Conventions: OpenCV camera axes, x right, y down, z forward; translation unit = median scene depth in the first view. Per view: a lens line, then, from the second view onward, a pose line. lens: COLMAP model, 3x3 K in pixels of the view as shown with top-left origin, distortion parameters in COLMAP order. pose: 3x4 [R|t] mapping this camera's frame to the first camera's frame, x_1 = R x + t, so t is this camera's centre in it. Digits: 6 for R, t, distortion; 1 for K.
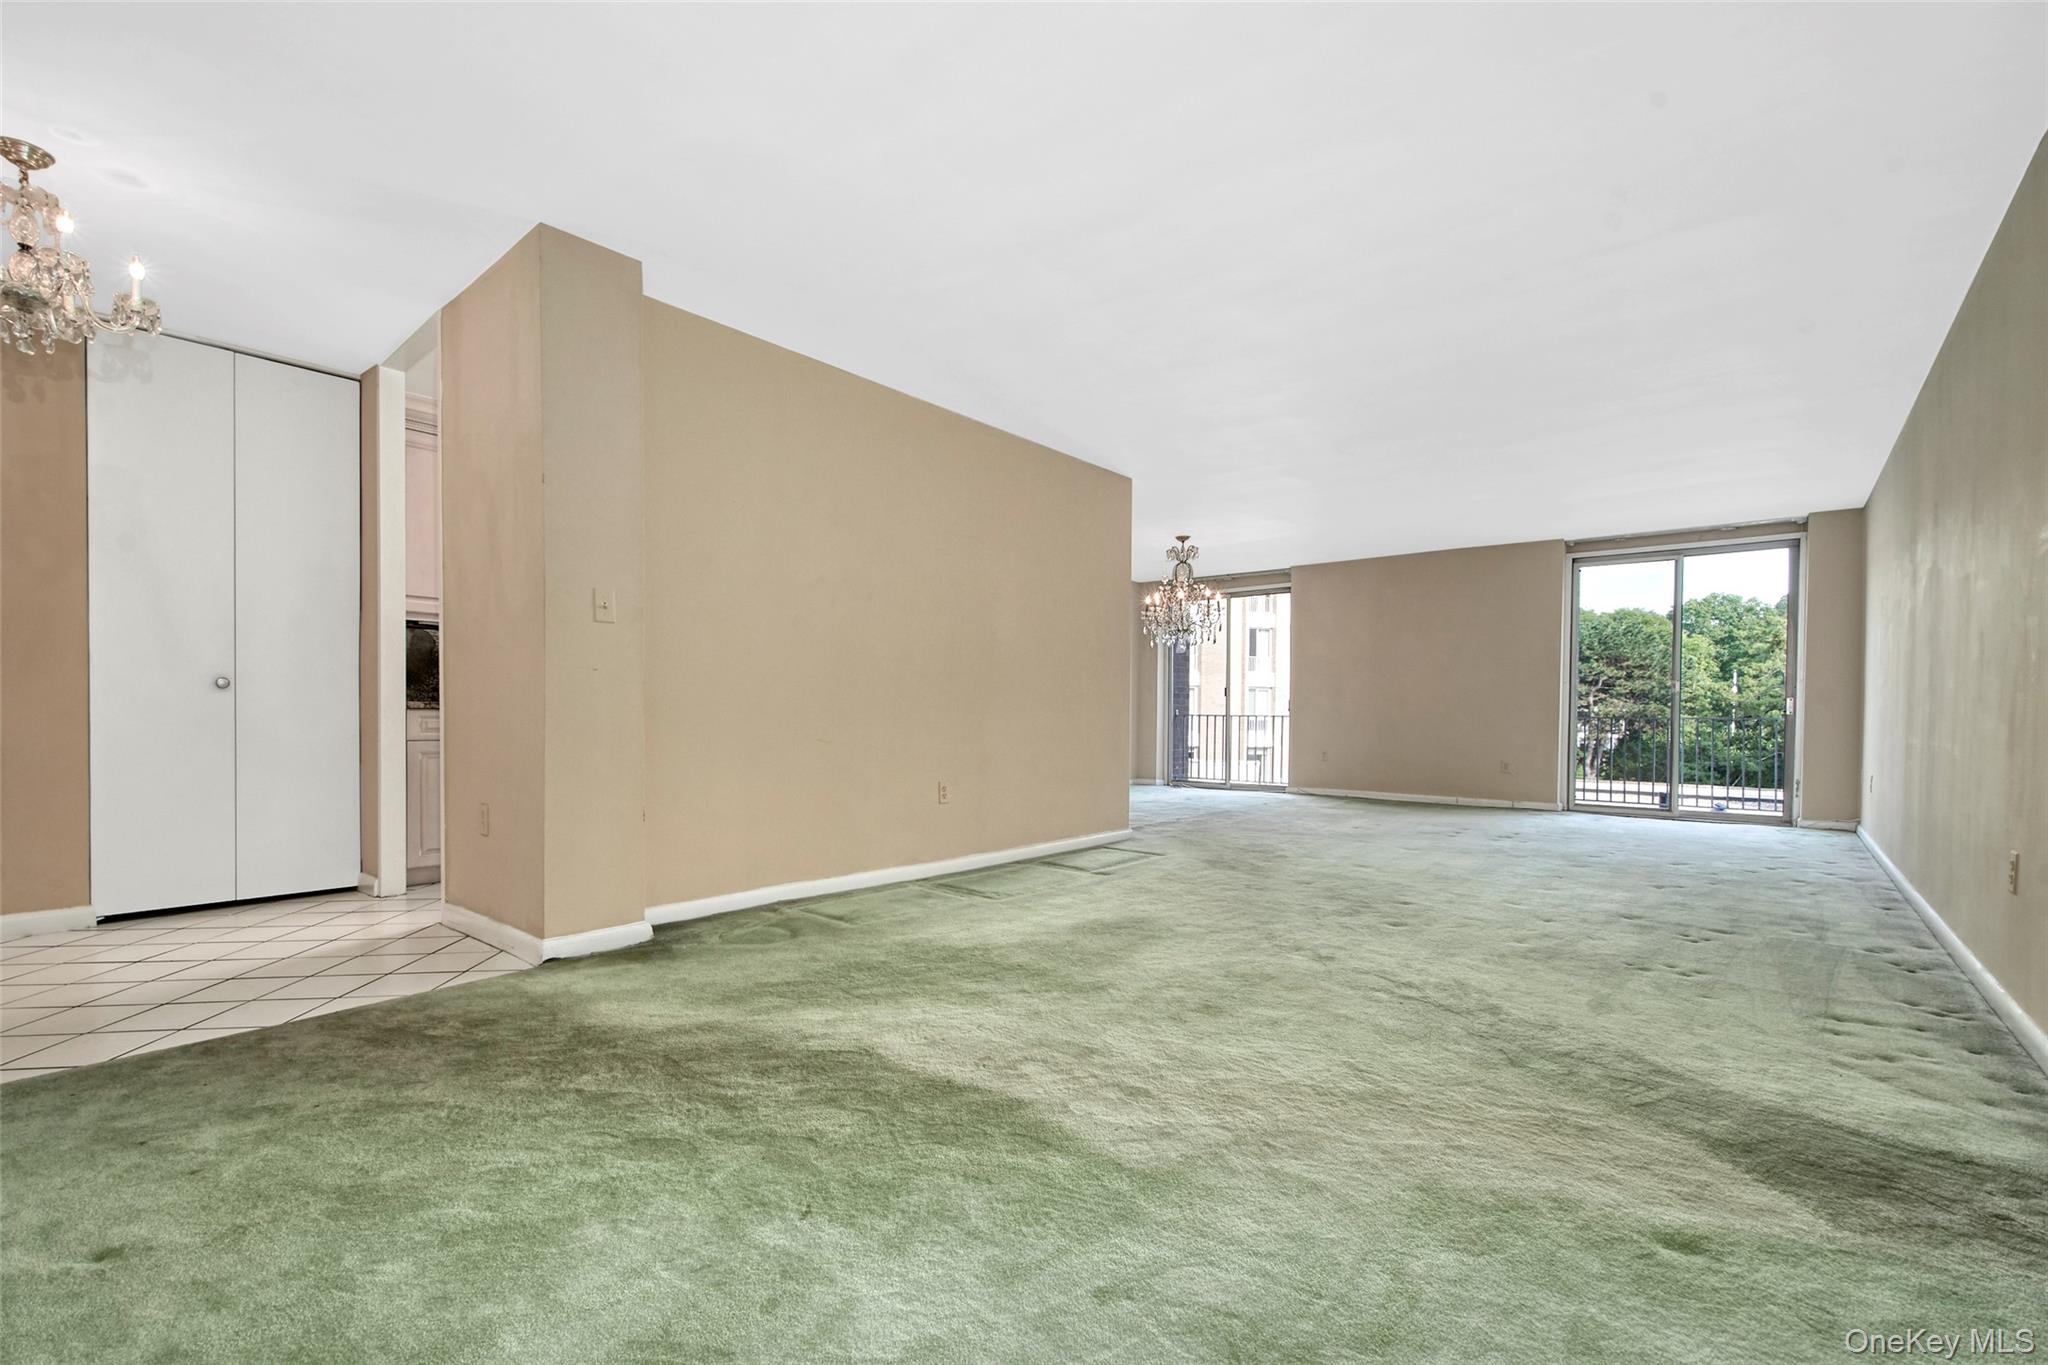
lens RADIAL K [[898.6, 0, 998.5], [0, 898.6, 720.9], [0, 0, 1]] dist [0.009727, -0.003304]
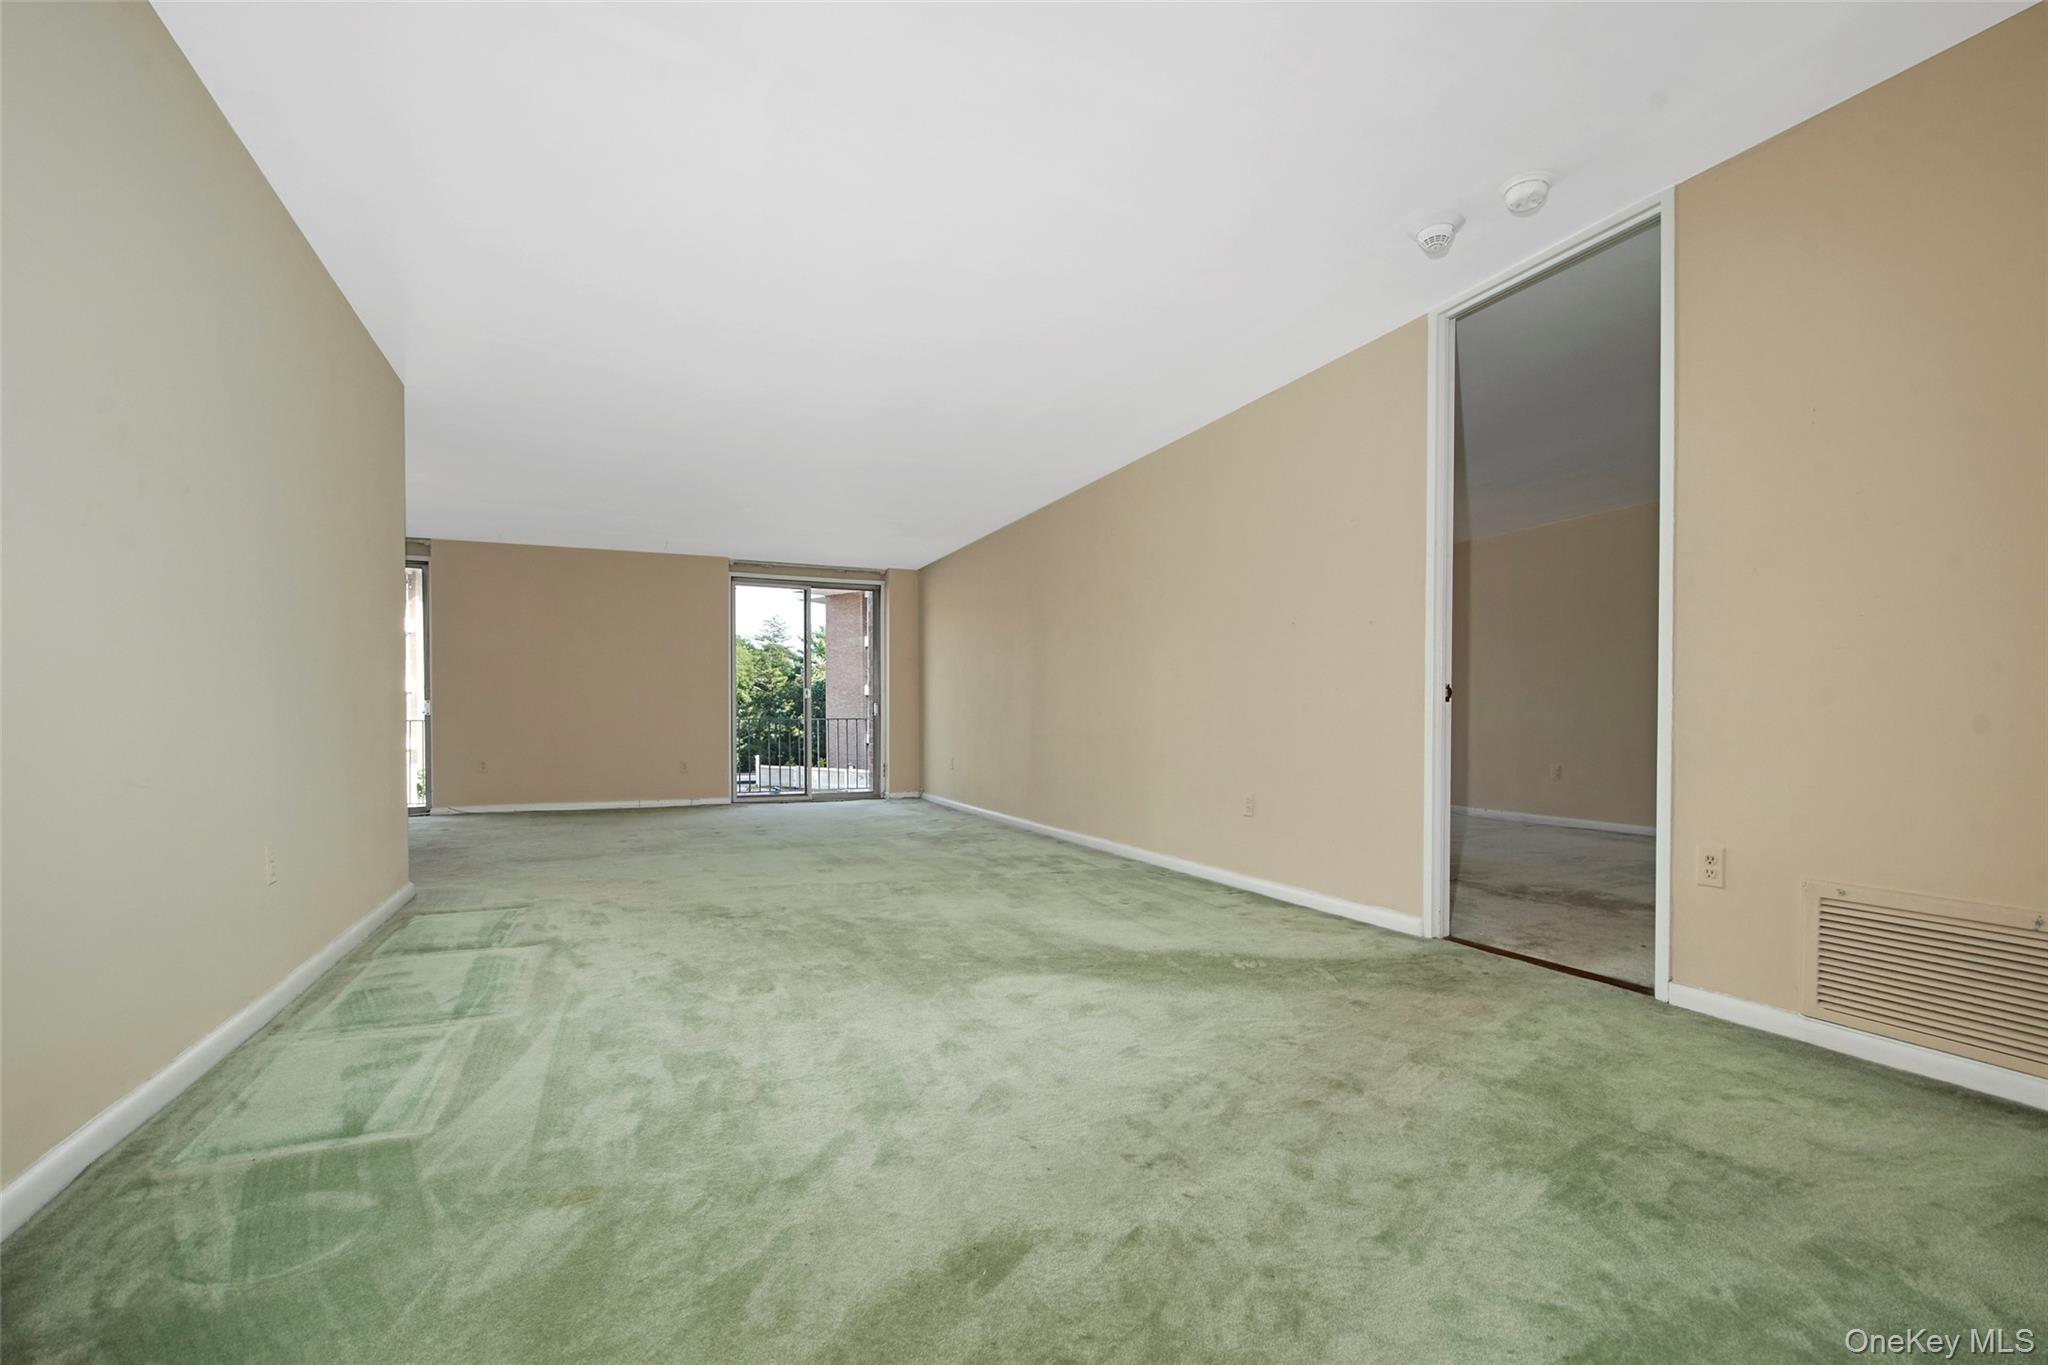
lens RADIAL K [[898.6, 0, 1006.8], [0, 898.6, 720.7], [0, 0, 1]] dist [0.009727, -0.003304]
pose [[0.447658, -0.009507, 0.894154, -0.030170], [0.011641, 0.999921, 0.004804, -0.000425], [-0.894129, 0.008259, 0.447734, 0.029450]]
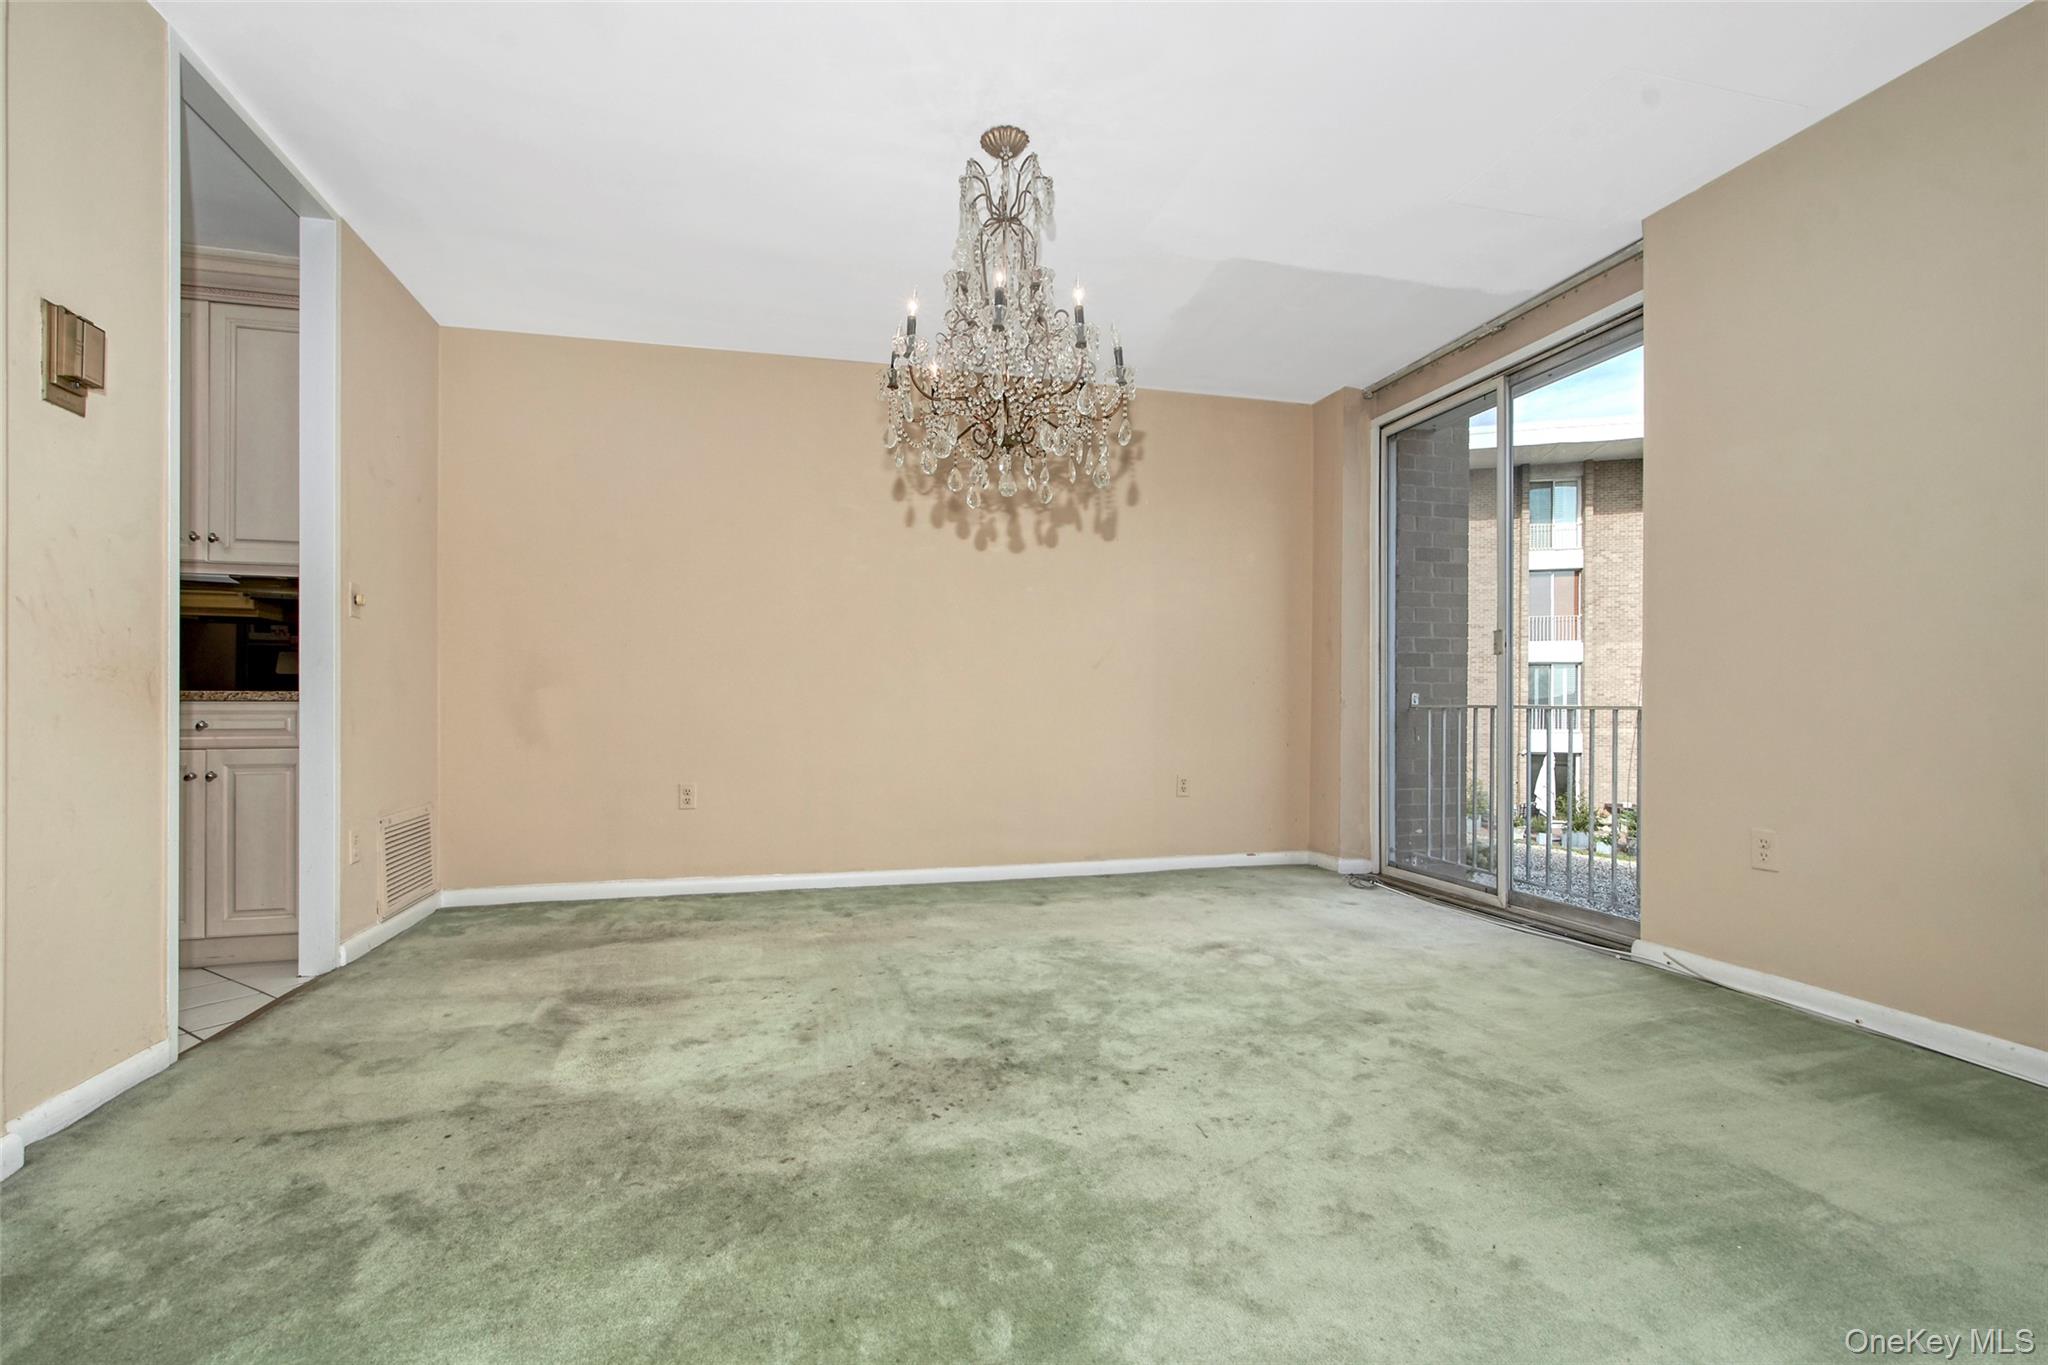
lens RADIAL K [[898.6, 0, 1006.2], [0, 898.6, 704.3], [0, 0, 1]] dist [0.009727, -0.003304]
pose [[0.818792, -0.004356, -0.574073, 0.055507], [-0.002497, 0.999935, -0.011148, -0.000385], [0.574084, 0.010561, 0.818728, 0.106707]]
